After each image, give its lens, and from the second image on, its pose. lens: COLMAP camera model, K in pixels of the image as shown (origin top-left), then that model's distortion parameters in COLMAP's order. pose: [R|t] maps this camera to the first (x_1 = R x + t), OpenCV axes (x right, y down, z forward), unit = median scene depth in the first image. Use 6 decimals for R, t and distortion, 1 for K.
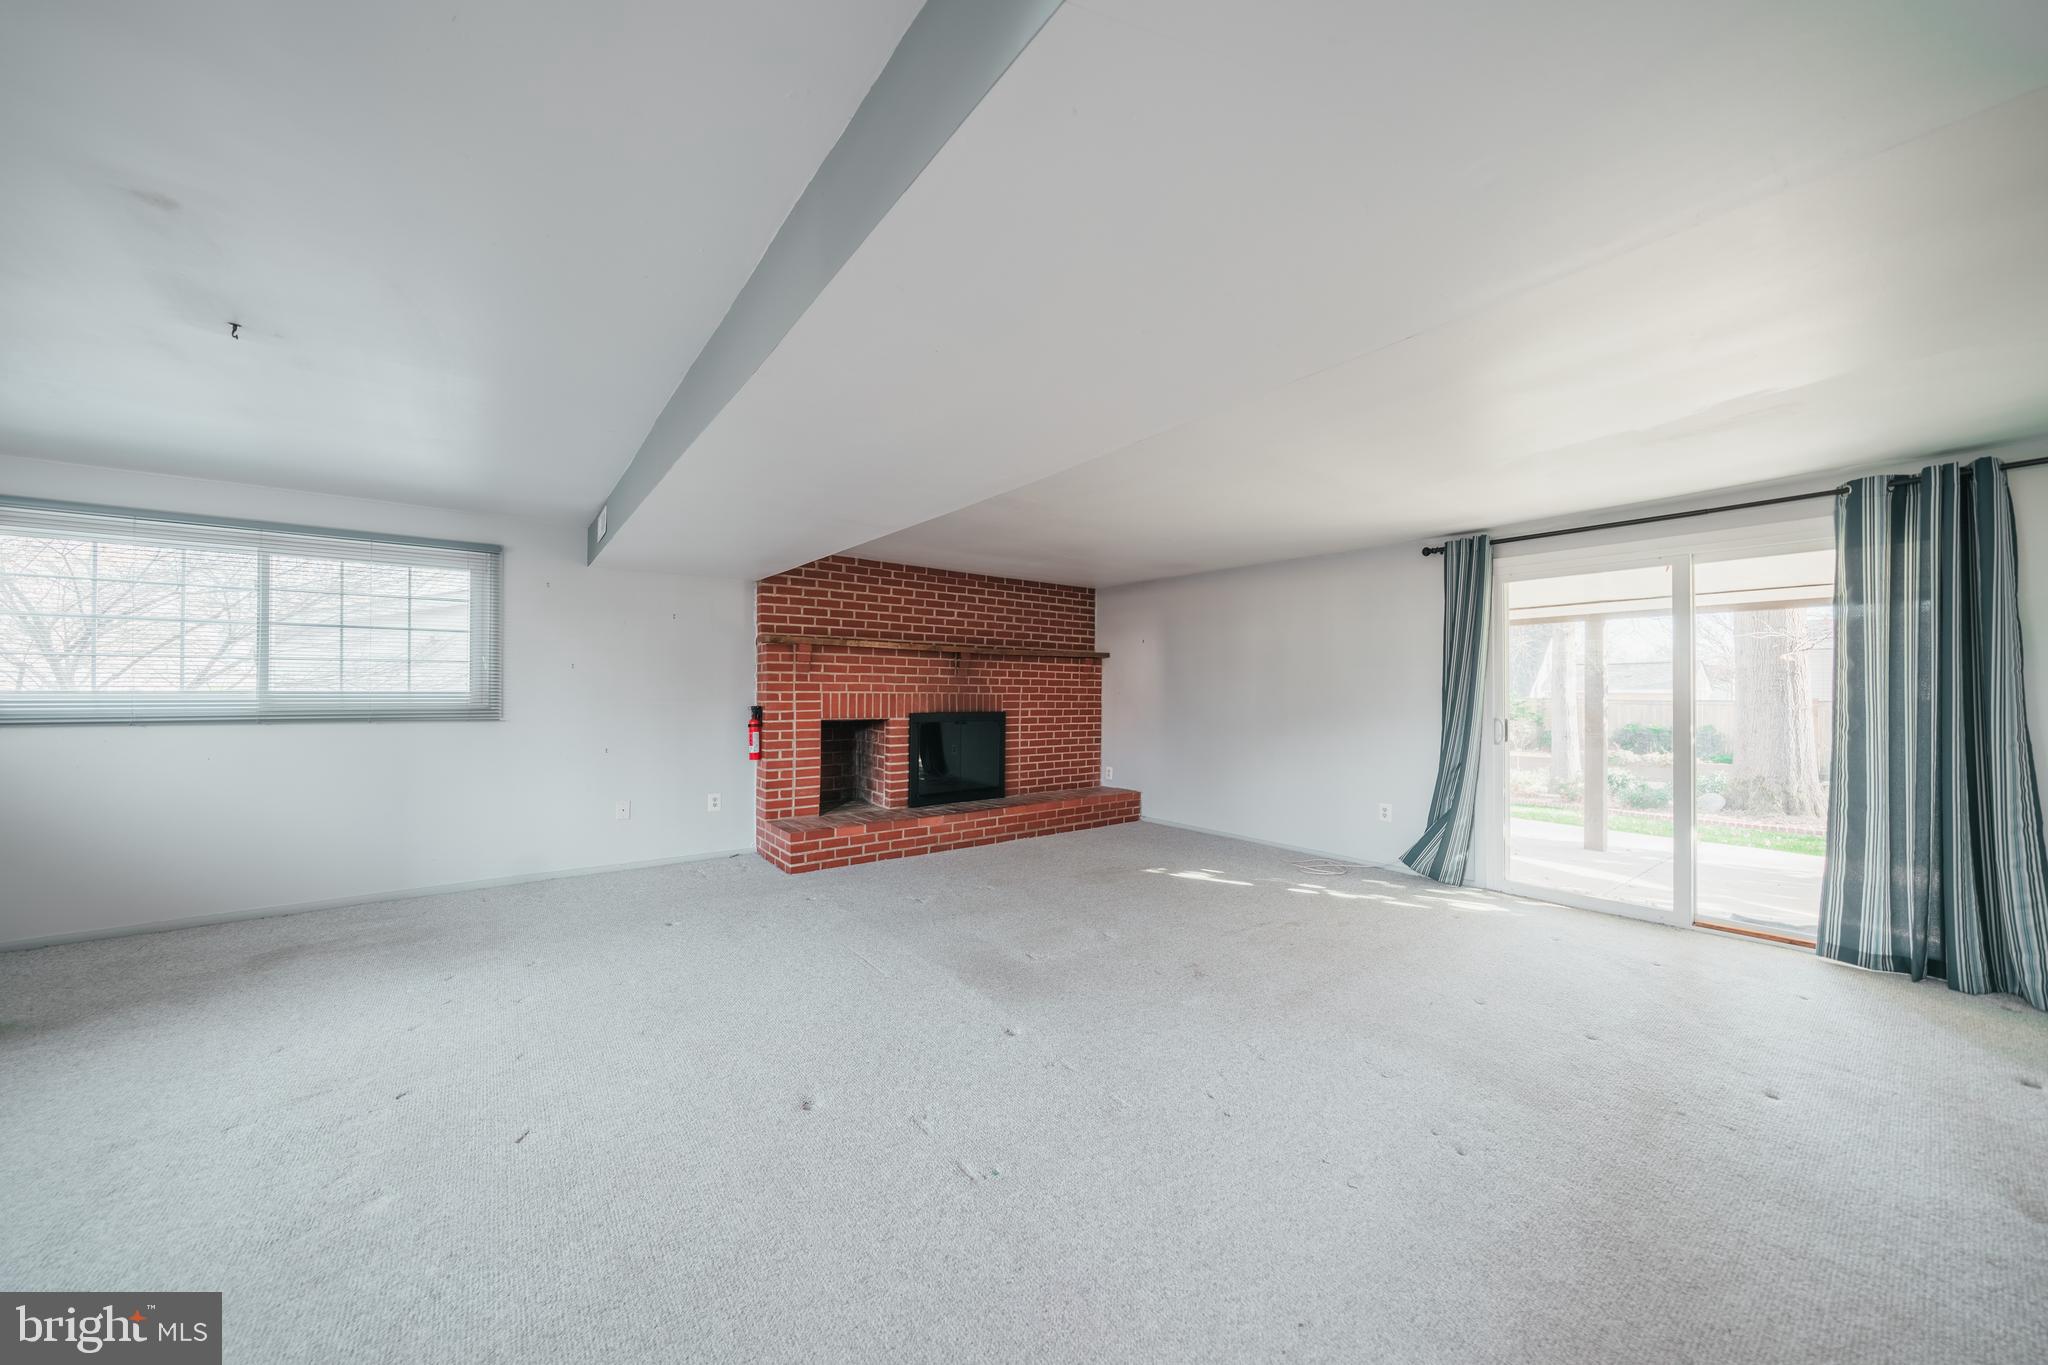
lens RADIAL K [[698.4, 0, 1002.6], [0, 698.4, 690.3], [0, 0, 1]] dist [-0.006849, -0.000115]
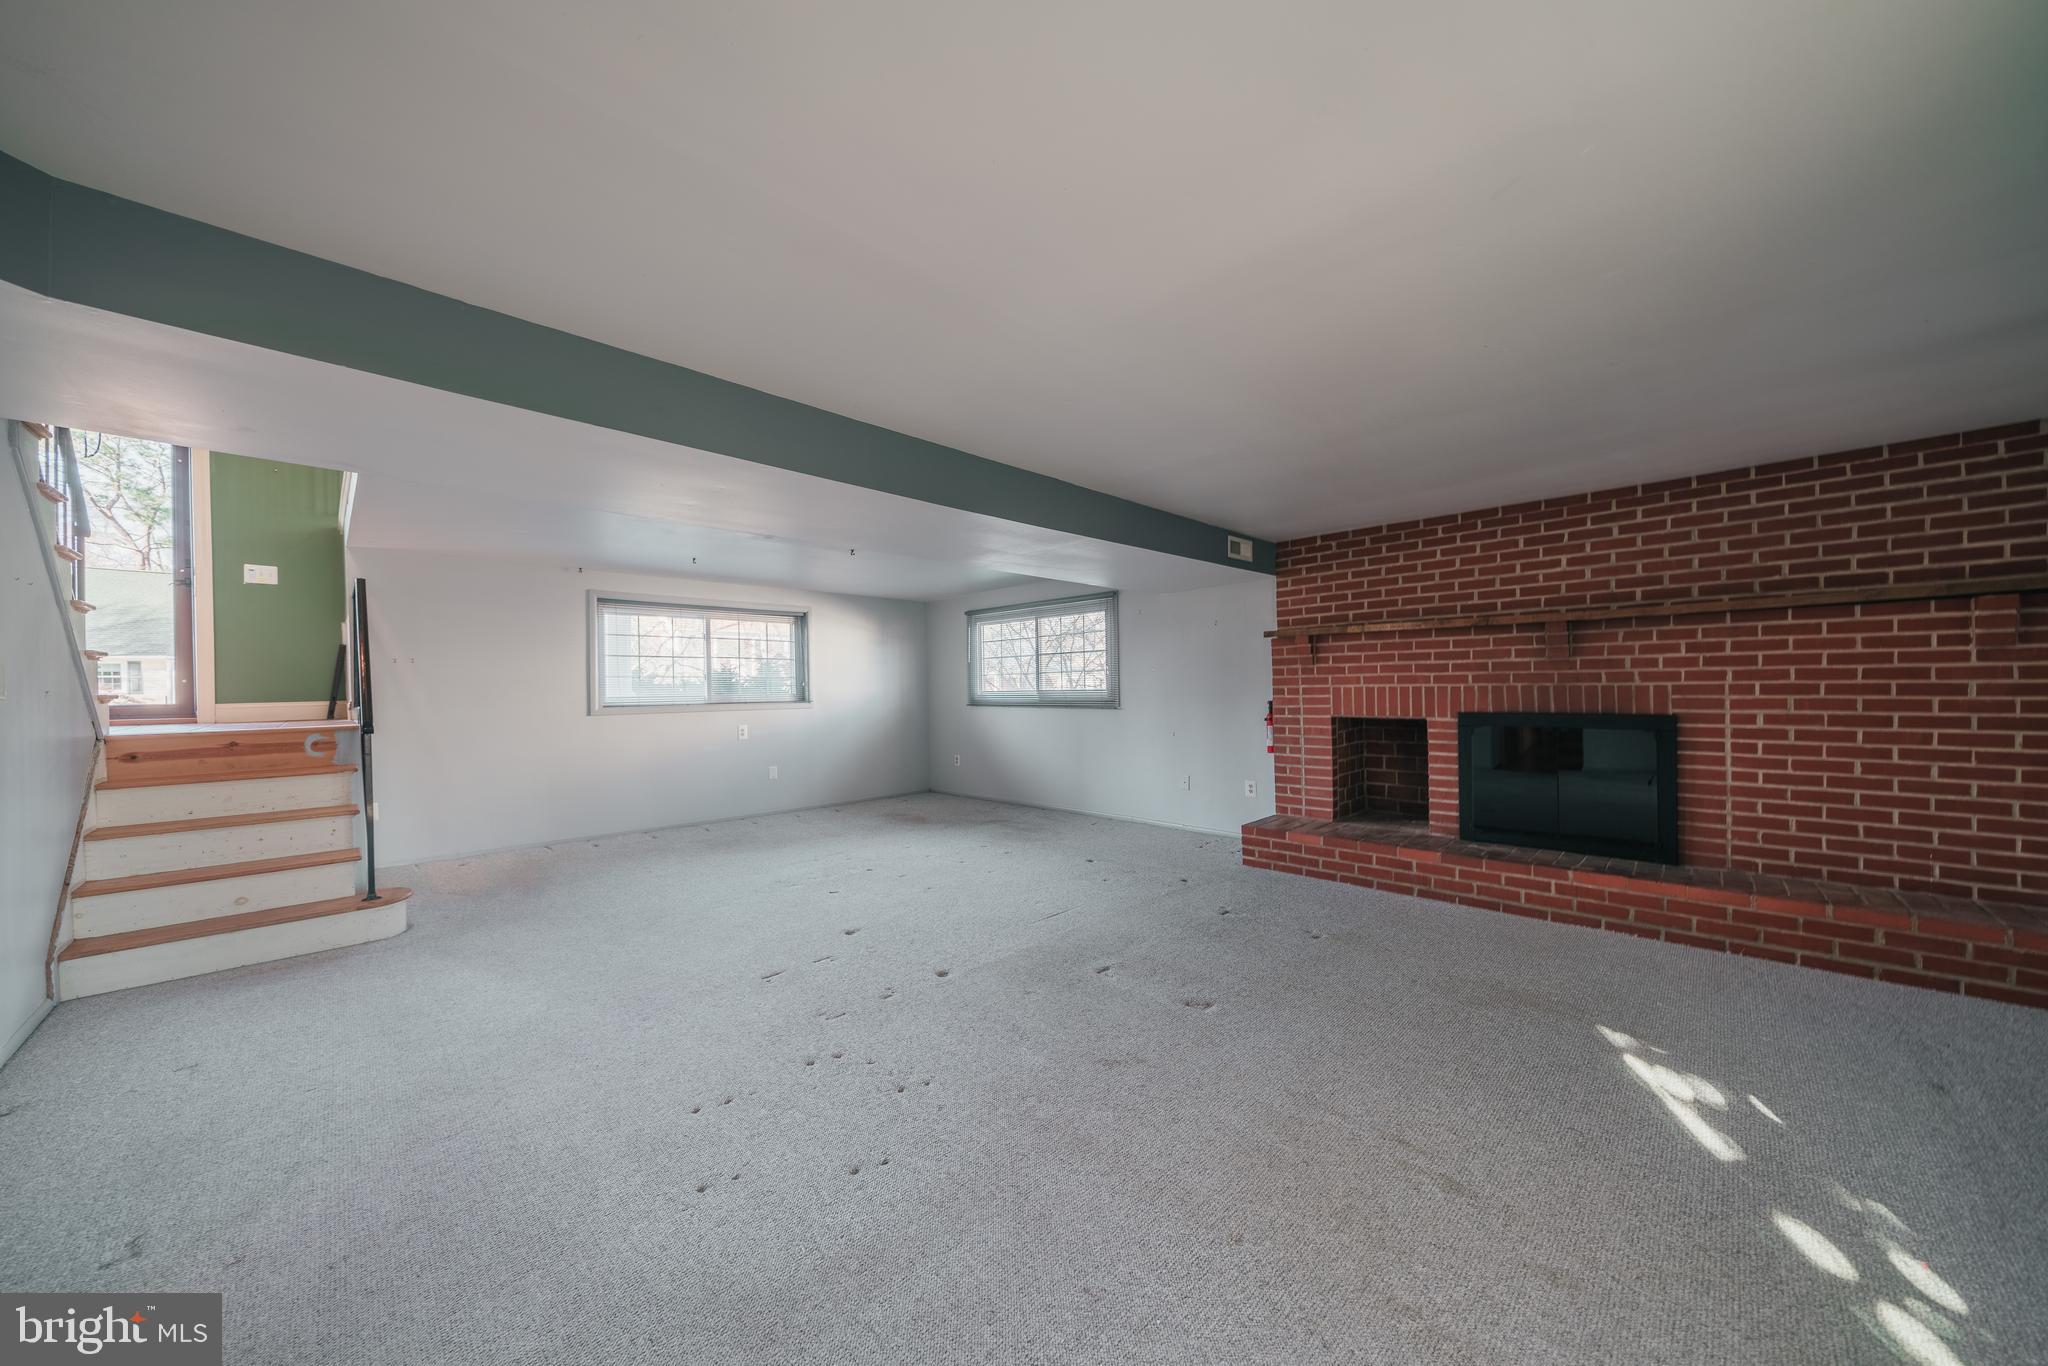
lens RADIAL K [[698.4, 0, 1002.6], [0, 698.4, 690.8], [0, 0, 1]] dist [-0.006849, -0.000115]
pose [[0.130470, -0.004104, -0.991444, 0.535317], [0.016436, 0.999863, -0.001976, 0.003332], [0.991316, -0.016037, 0.130520, 0.417707]]
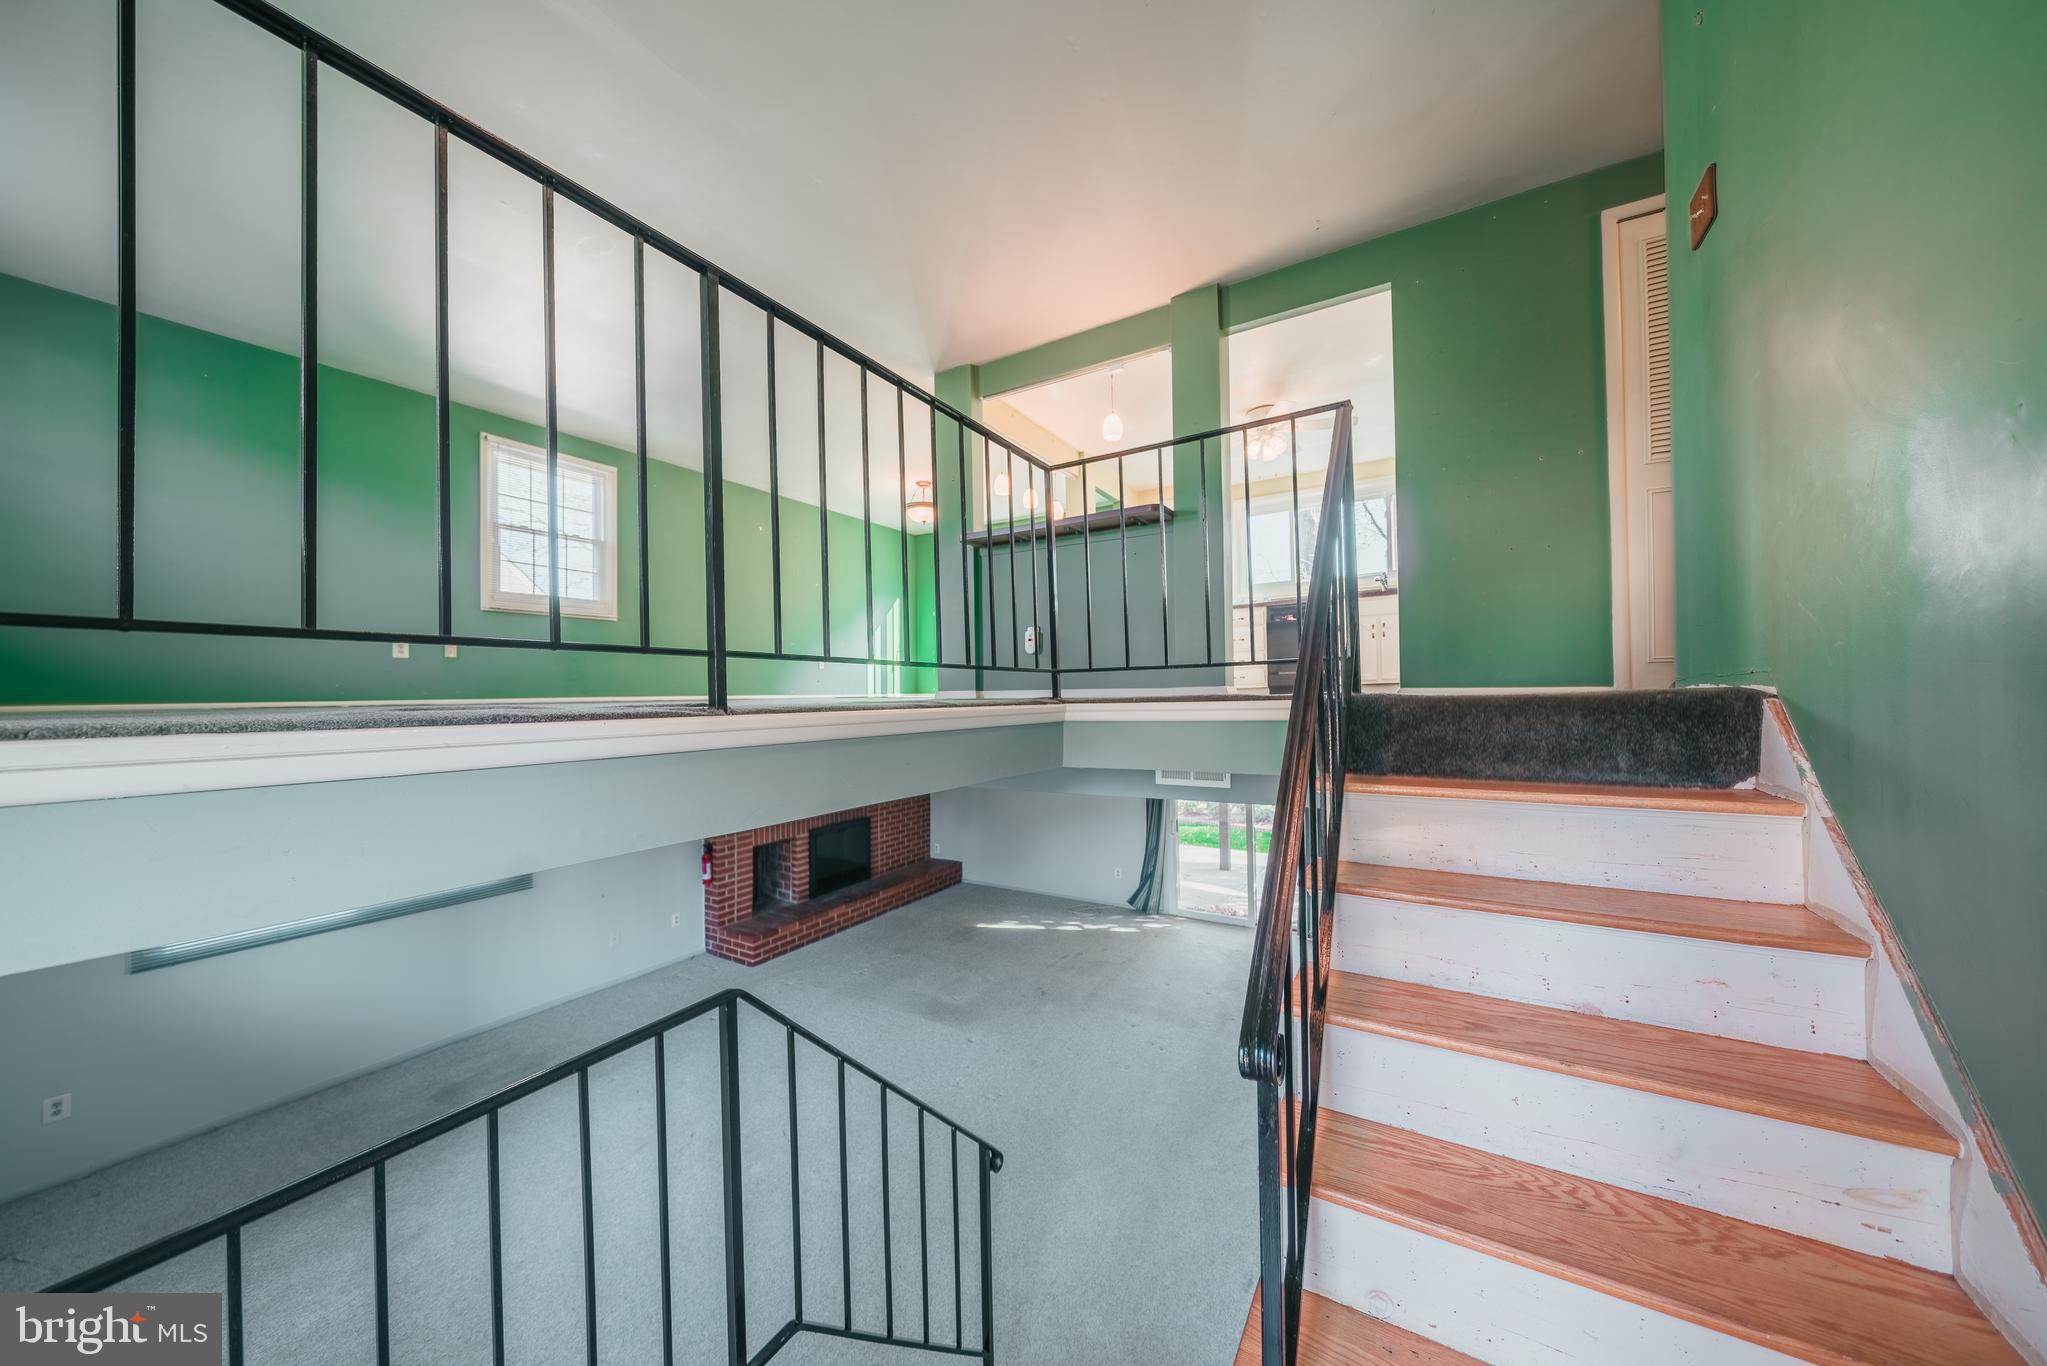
lens RADIAL K [[698.0, 0, 1002.2], [0, 698.0, 690.8], [0, 0, 1]] dist [-0.006849, -0.000115]
pose [[0.930803, -0.018396, 0.365058, -0.272454], [0.020476, 0.999789, -0.001826, -0.226701], [-0.364947, 0.009174, 0.930983, -0.403943]]
